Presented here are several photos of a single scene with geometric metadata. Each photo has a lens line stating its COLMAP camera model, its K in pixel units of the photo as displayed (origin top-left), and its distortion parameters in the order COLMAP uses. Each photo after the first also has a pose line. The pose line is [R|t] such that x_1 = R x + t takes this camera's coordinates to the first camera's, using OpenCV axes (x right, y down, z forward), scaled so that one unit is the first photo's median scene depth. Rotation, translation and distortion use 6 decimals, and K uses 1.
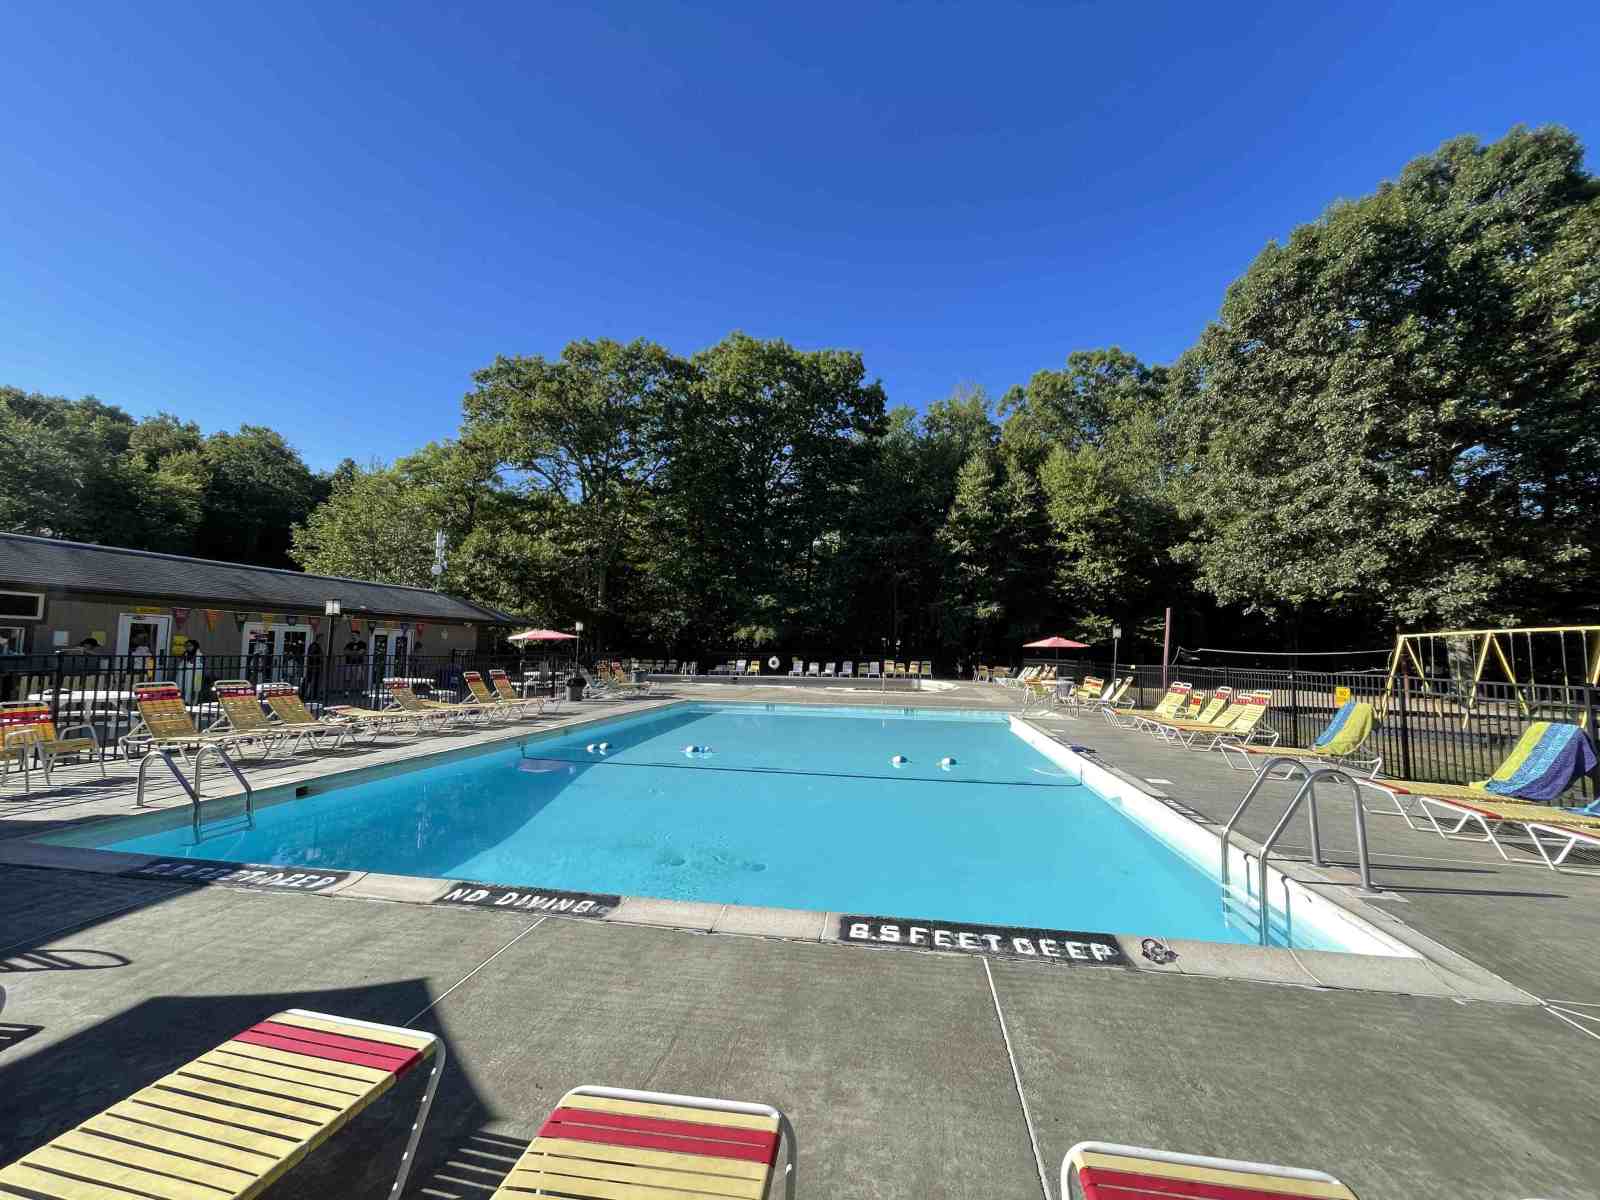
lens RADIAL K [[655.2, 0, 791.9], [0, 655.2, 598.3], [0, 0, 1]] dist [-0.000598, -0.000214]
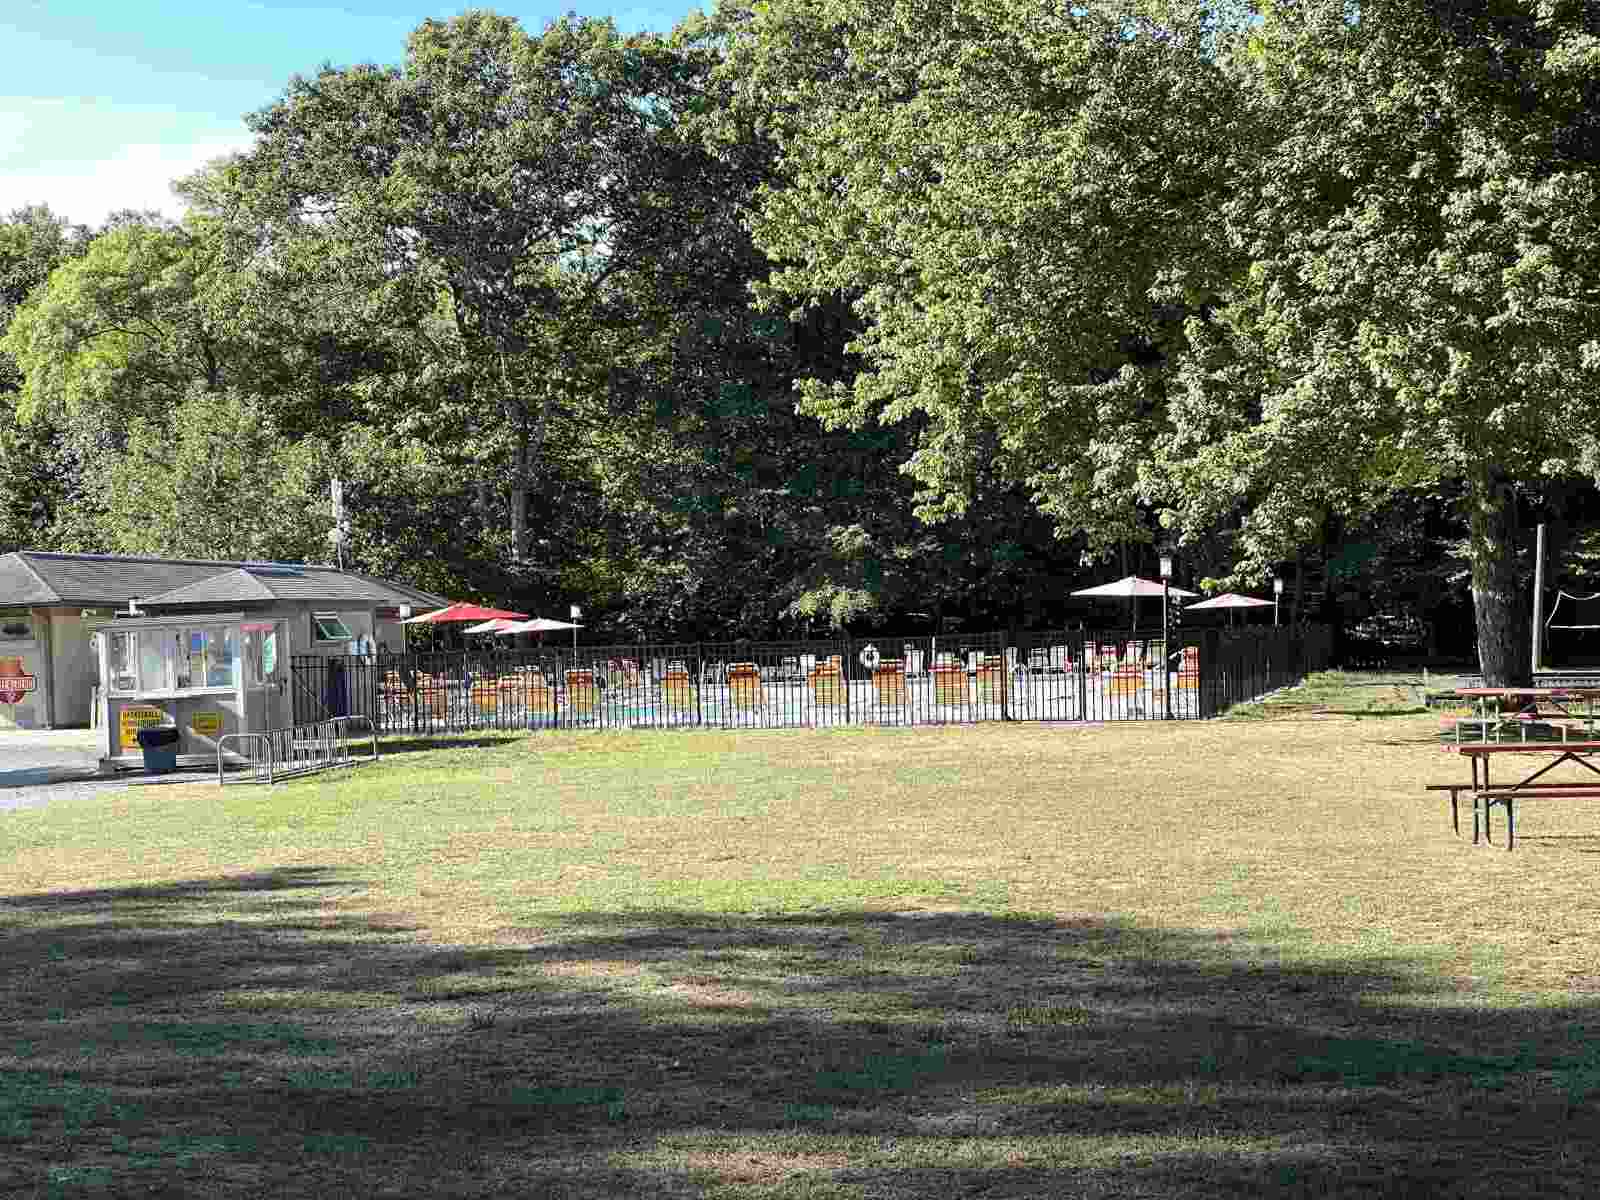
lens RADIAL K [[2438.8, 0, 800.0], [0, 2438.8, 600.0], [0, 0, 1]] dist [0.145470, -0.100002]
pose [[0.993820, -0.050694, -0.098747, 0.107668], [0.056635, 0.996691, 0.058314, -0.061025], [0.095464, -0.063546, 0.993403, -0.900681]]
